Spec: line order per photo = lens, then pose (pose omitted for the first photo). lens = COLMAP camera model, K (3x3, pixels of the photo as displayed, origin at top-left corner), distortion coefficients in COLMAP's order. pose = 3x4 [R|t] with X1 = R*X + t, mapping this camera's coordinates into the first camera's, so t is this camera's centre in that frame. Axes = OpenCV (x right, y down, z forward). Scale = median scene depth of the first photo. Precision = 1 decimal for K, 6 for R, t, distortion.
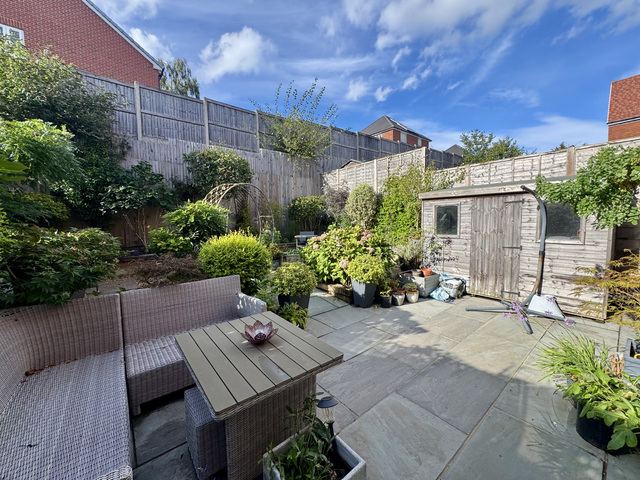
lens RADIAL K [[255.7, 0, 320.5], [0, 255.7, 236.6], [0, 0, 1]] dist [-0.002226, 0.000367]
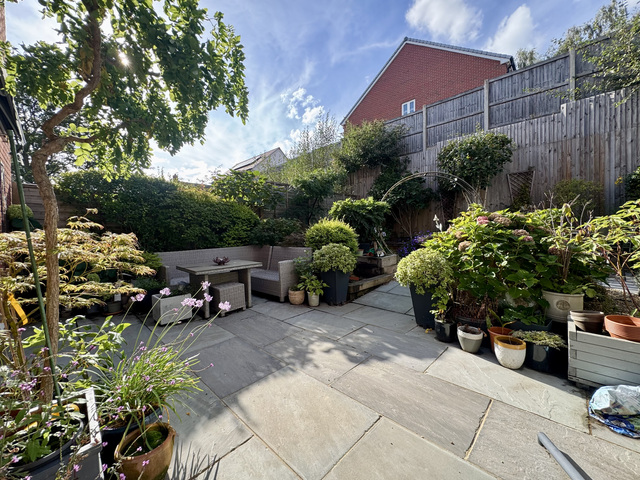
lens RADIAL K [[255.7, 0, 321.6], [0, 255.7, 236.9], [0, 0, 1]] dist [-0.002226, 0.000367]
pose [[0.118176, 0.034486, -0.992394, 0.551361], [-0.045572, 0.998532, 0.029273, 0.021893], [0.991946, 0.041766, 0.119574, 0.439632]]
